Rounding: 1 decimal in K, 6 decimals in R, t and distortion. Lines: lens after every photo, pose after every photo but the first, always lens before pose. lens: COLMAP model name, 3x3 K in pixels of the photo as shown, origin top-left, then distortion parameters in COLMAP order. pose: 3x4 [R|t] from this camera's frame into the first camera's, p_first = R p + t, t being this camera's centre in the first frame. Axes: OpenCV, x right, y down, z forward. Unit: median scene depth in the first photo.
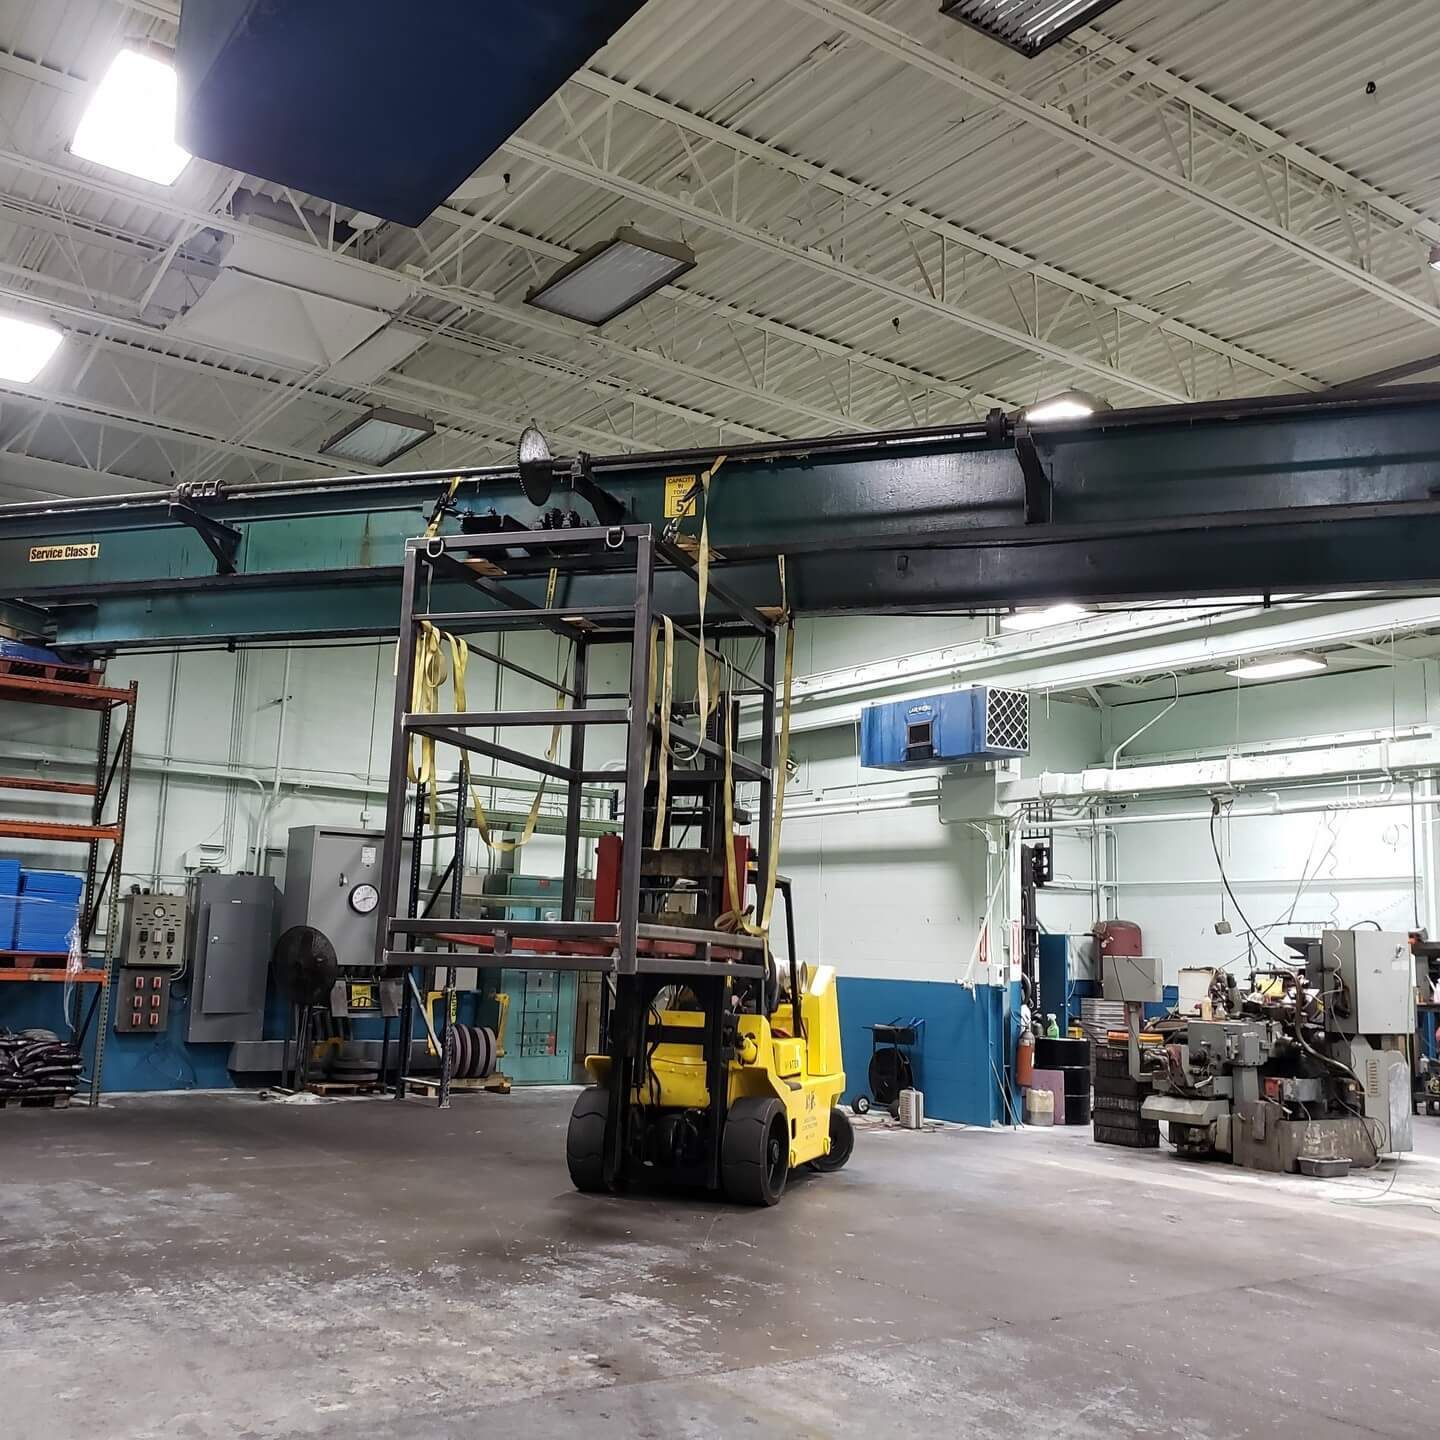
lens RADIAL K [[1494.6, 0, 721.1], [0, 1494.6, 723.7], [0, 0, 1]] dist [0.025211, 0.000000]
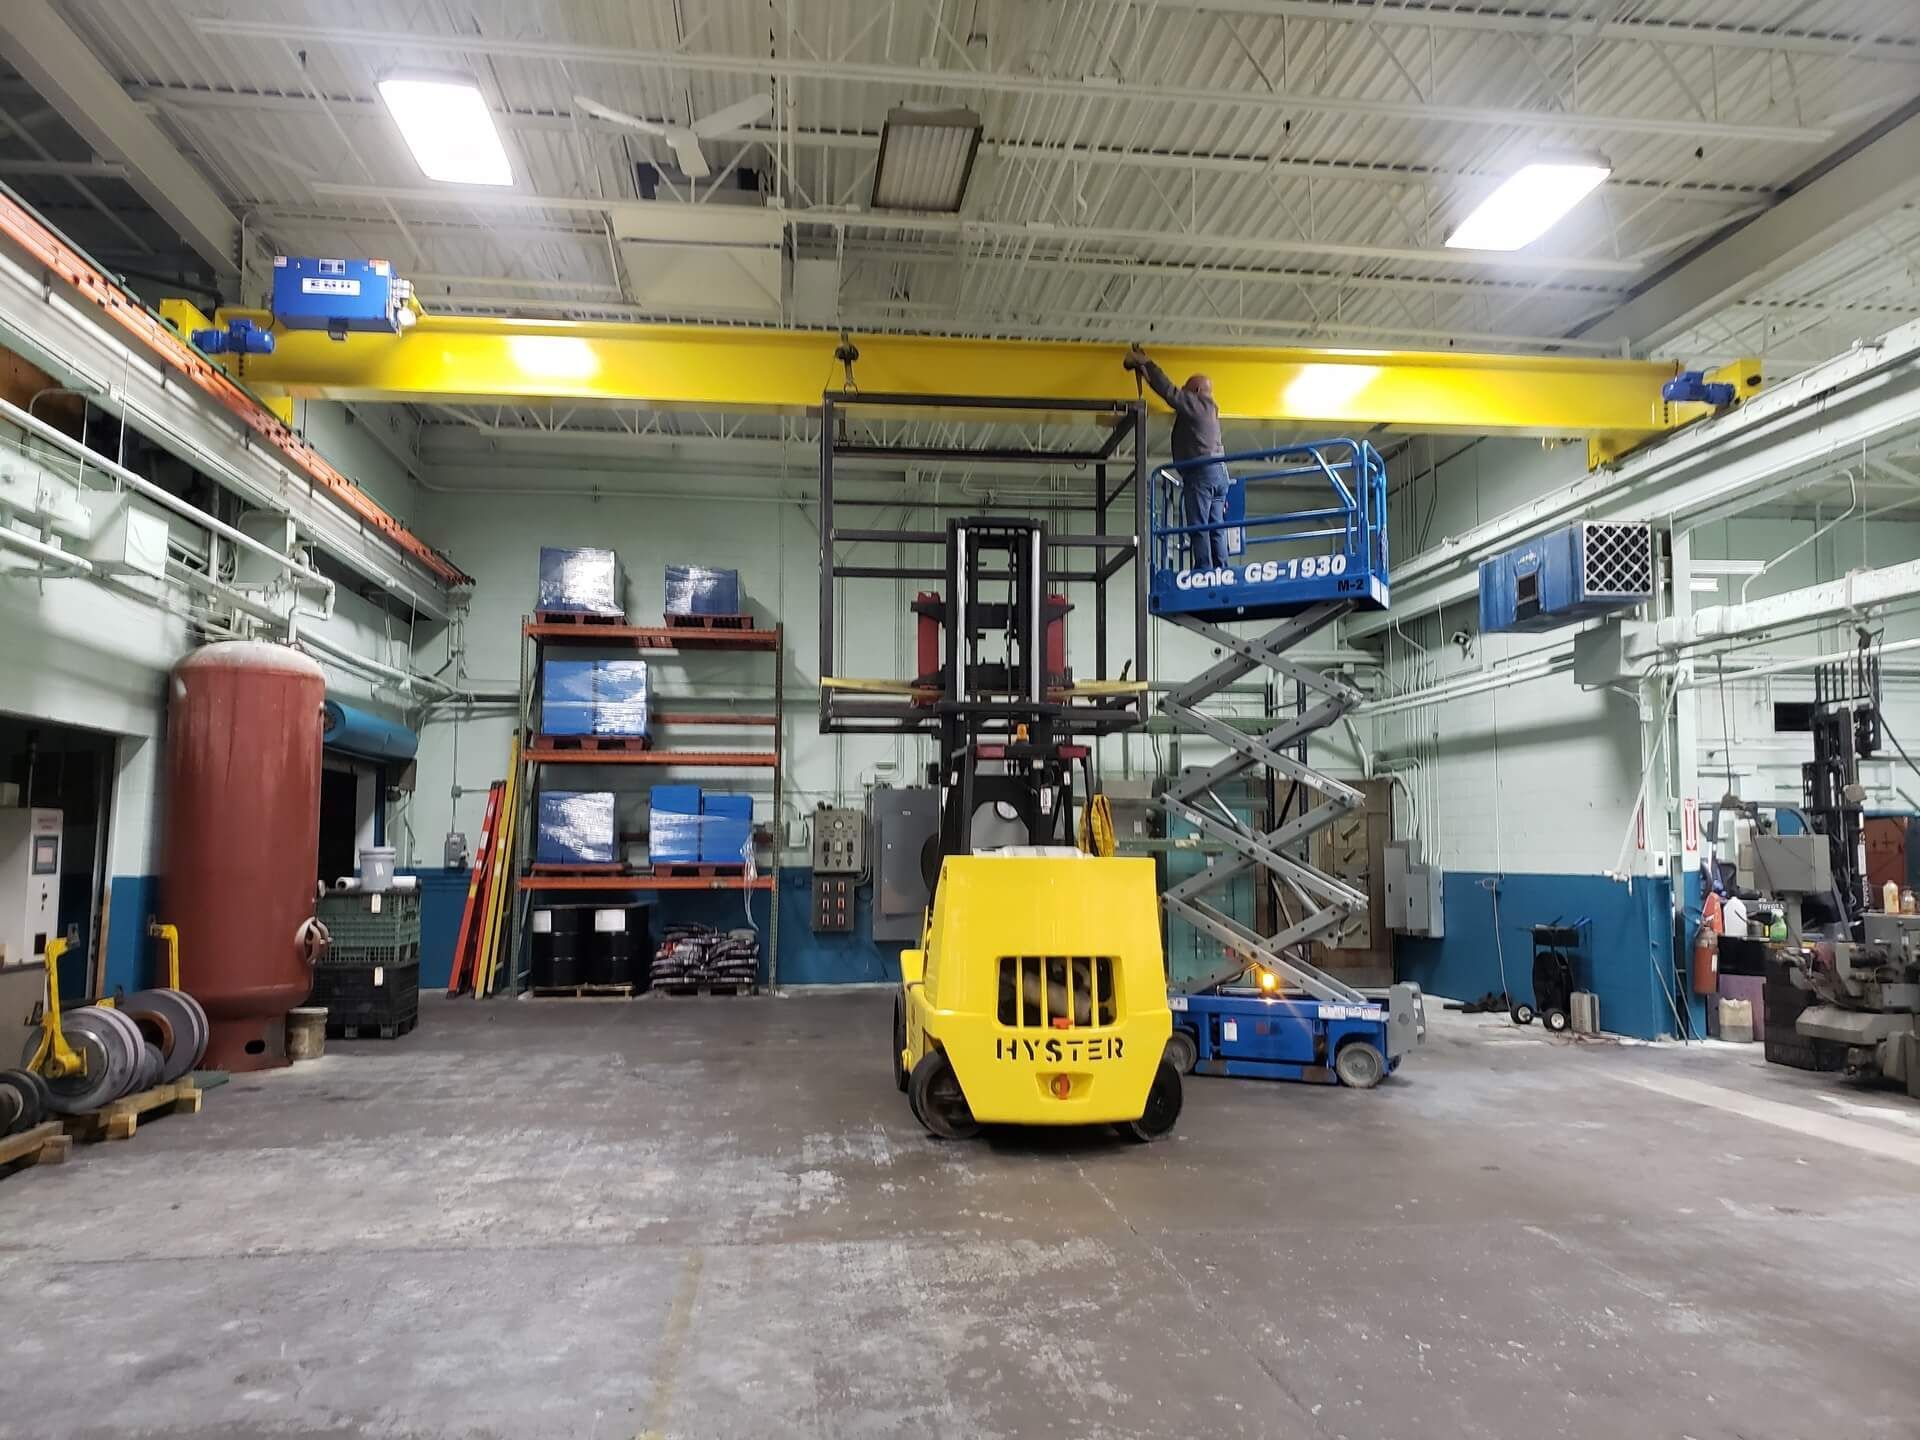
lens RADIAL K [[1462.6, 0, 958.0], [0, 1462.6, 714.2], [0, 0, 1]] dist [-0.012863, -0.020303]
pose [[0.870805, -0.073352, -0.486125, 0.247689], [0.097718, 0.994902, 0.024923, 0.025782], [0.481819, -0.069206, 0.873534, 0.103494]]
